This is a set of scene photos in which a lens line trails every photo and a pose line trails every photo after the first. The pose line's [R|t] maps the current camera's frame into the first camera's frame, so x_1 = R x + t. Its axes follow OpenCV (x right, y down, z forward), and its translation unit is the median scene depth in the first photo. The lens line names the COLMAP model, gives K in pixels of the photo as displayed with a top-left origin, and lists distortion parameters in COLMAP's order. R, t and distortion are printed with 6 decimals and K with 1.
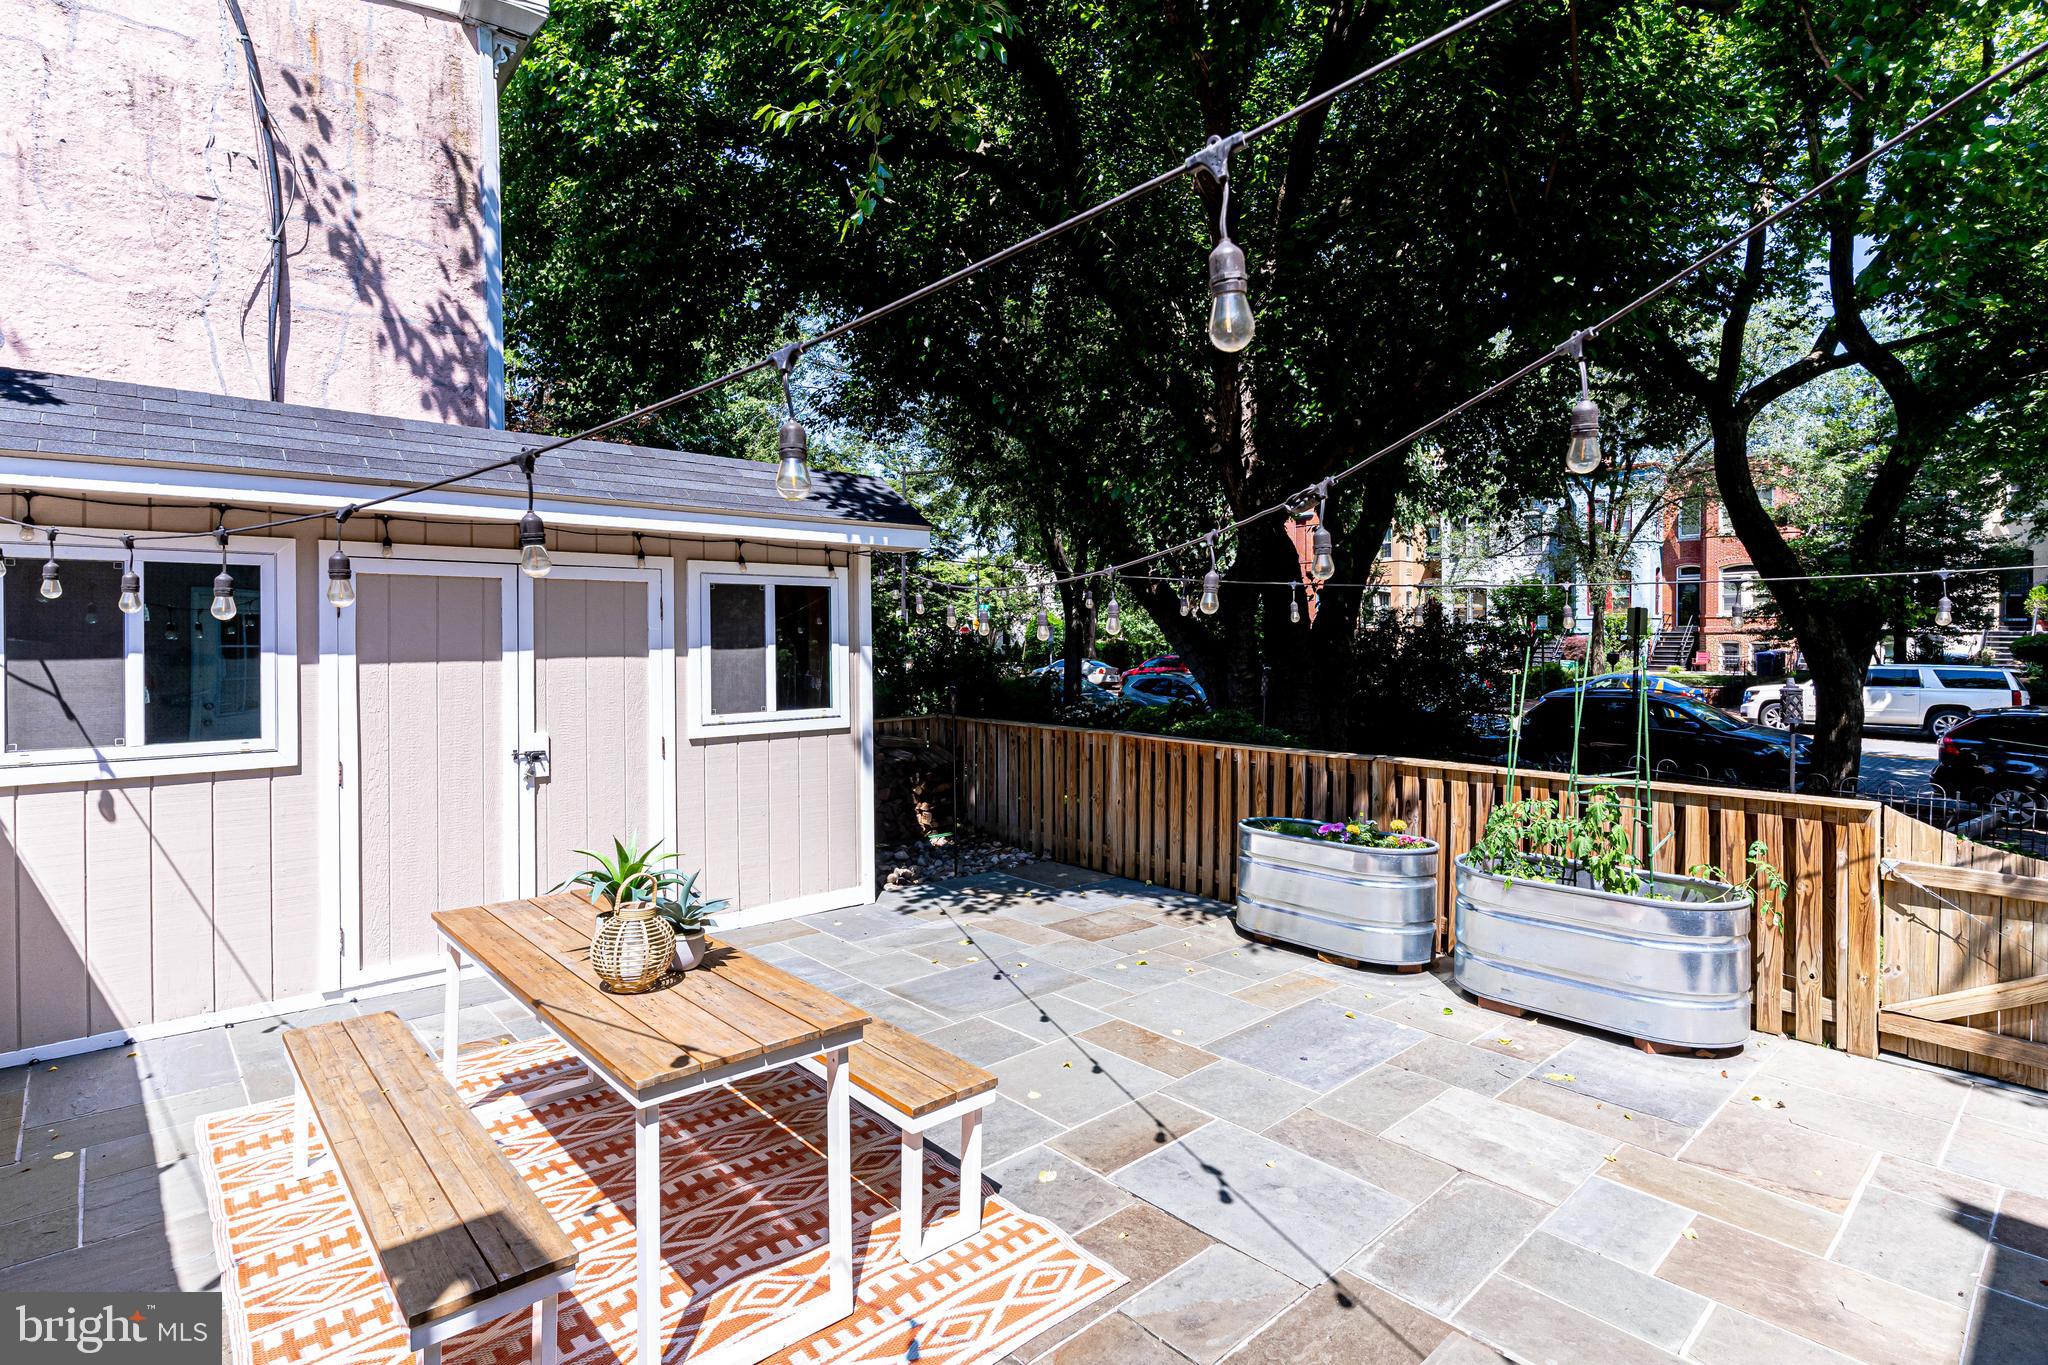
lens RADIAL K [[1001.6, 0, 1026.1], [0, 1001.6, 643.2], [0, 0, 1]] dist [-0.000173, -0.000408]
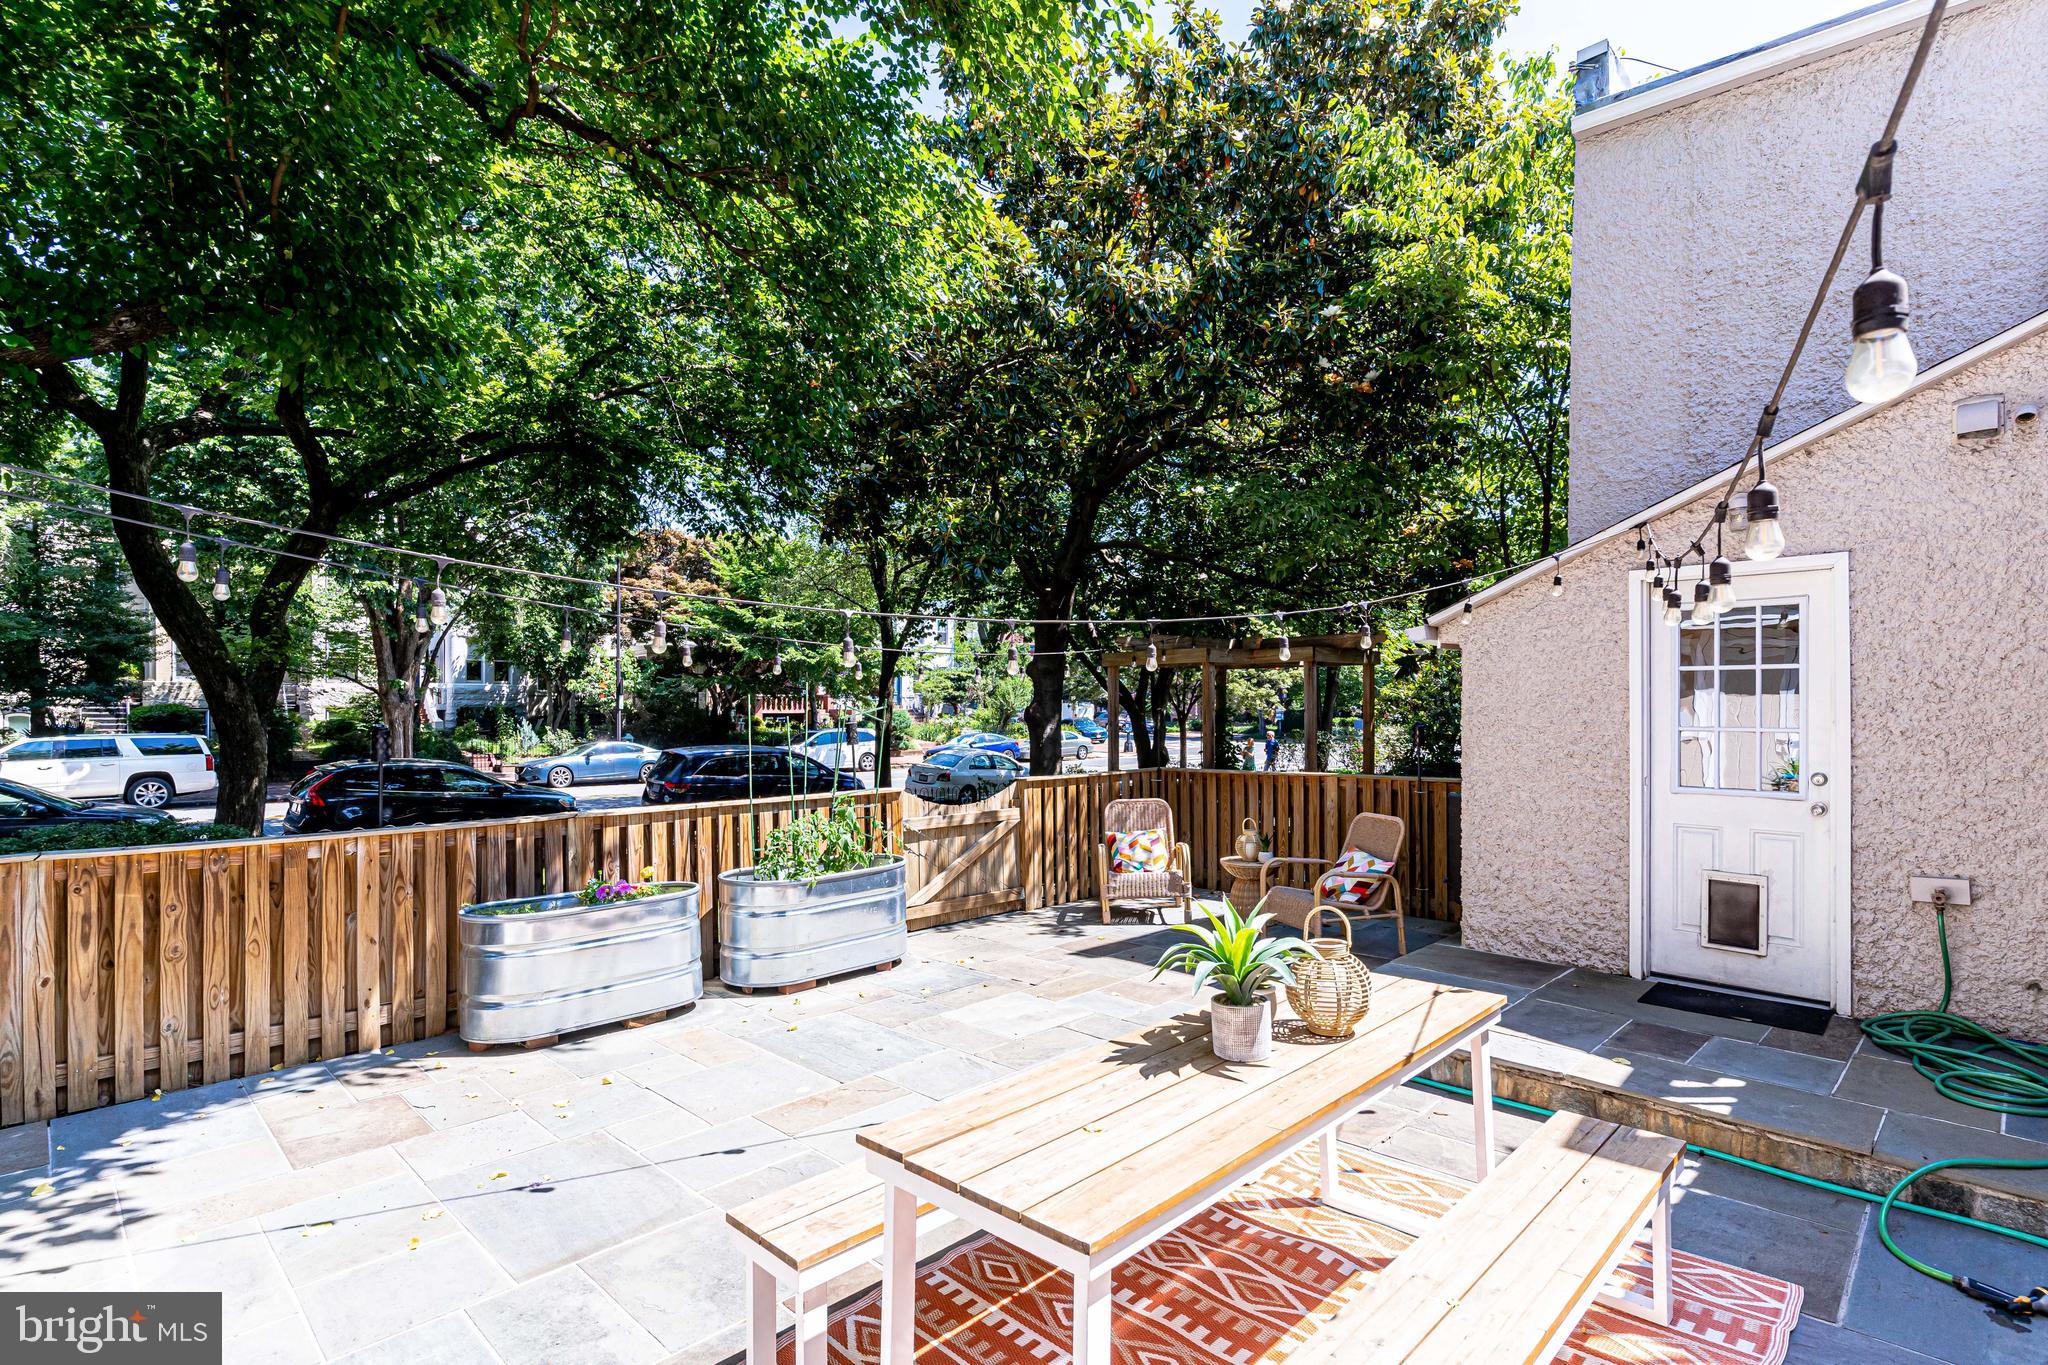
lens RADIAL K [[1015.0, 0, 1023.5], [0, 1015.0, 707.2], [0, 0, 1]] dist [0.001879, 0.000130]
pose [[-0.057660, -0.000114, 0.998336, -0.790826], [0.011548, 0.999933, 0.000781, 0.022244], [-0.998269, 0.011573, -0.057655, 0.799231]]
